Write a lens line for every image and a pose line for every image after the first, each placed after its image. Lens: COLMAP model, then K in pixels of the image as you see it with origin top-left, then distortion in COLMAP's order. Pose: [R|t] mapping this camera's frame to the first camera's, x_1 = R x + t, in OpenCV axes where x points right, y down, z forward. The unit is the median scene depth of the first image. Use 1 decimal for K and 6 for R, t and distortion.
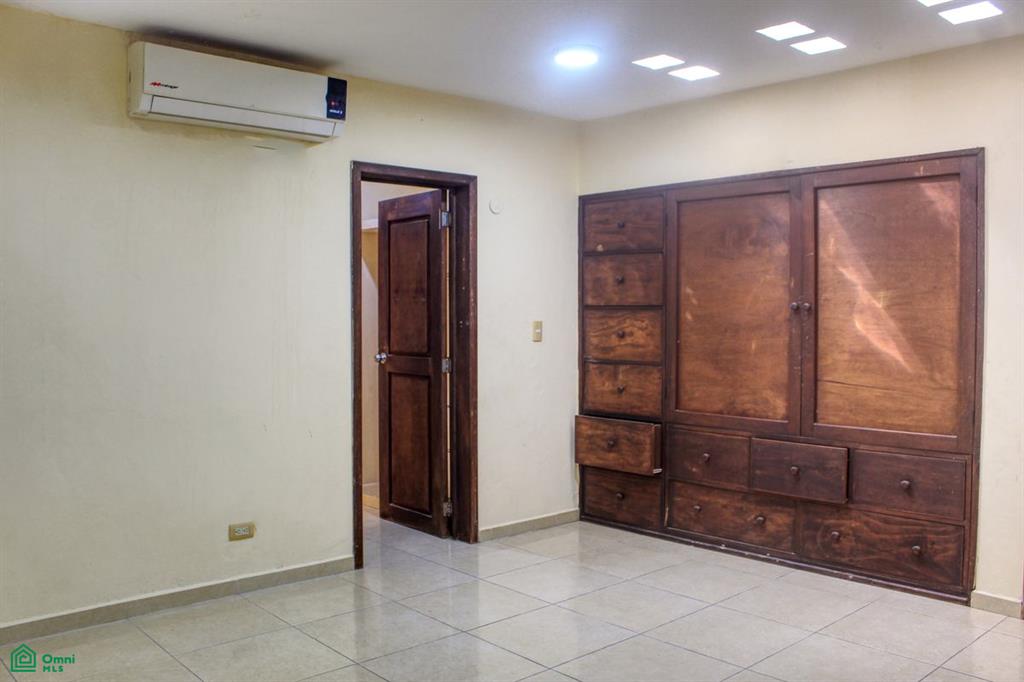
lens RADIAL K [[851.8, 0, 512.1], [0, 851.8, 331.5], [0, 0, 1]] dist [-0.129200, 0.061494]
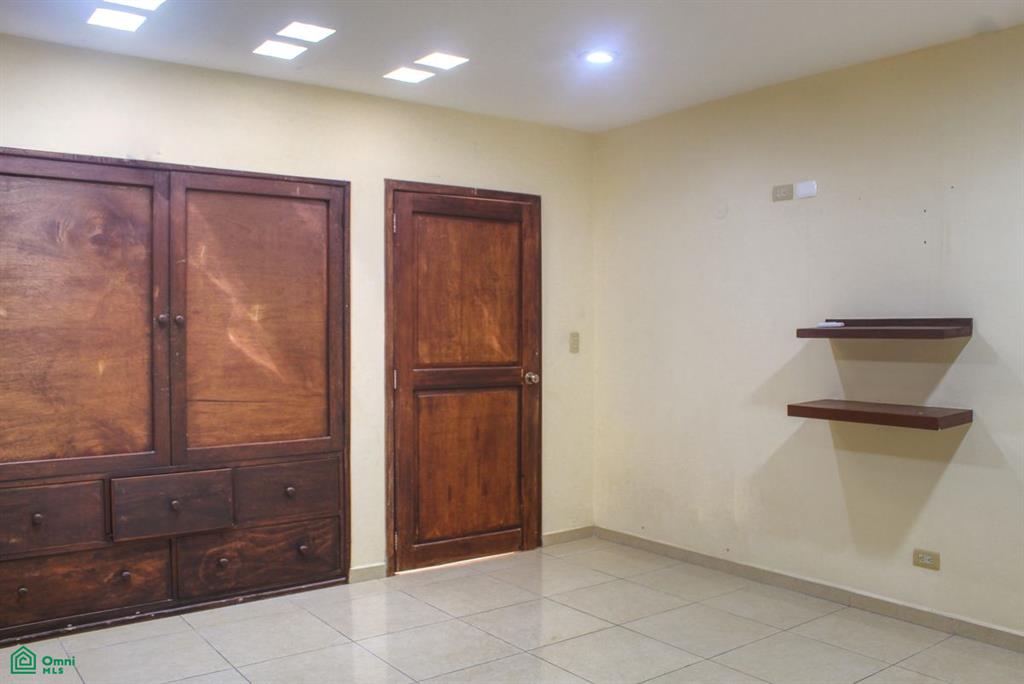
lens RADIAL K [[851.8, 0, 512.9], [0, 851.8, 348.6], [0, 0, 1]] dist [-0.129200, 0.061494]
pose [[0.114682, -0.022468, 0.993148, -0.512071], [0.027297, 0.999438, 0.019459, -0.006382], [-0.993027, 0.024878, 0.115231, 0.565781]]
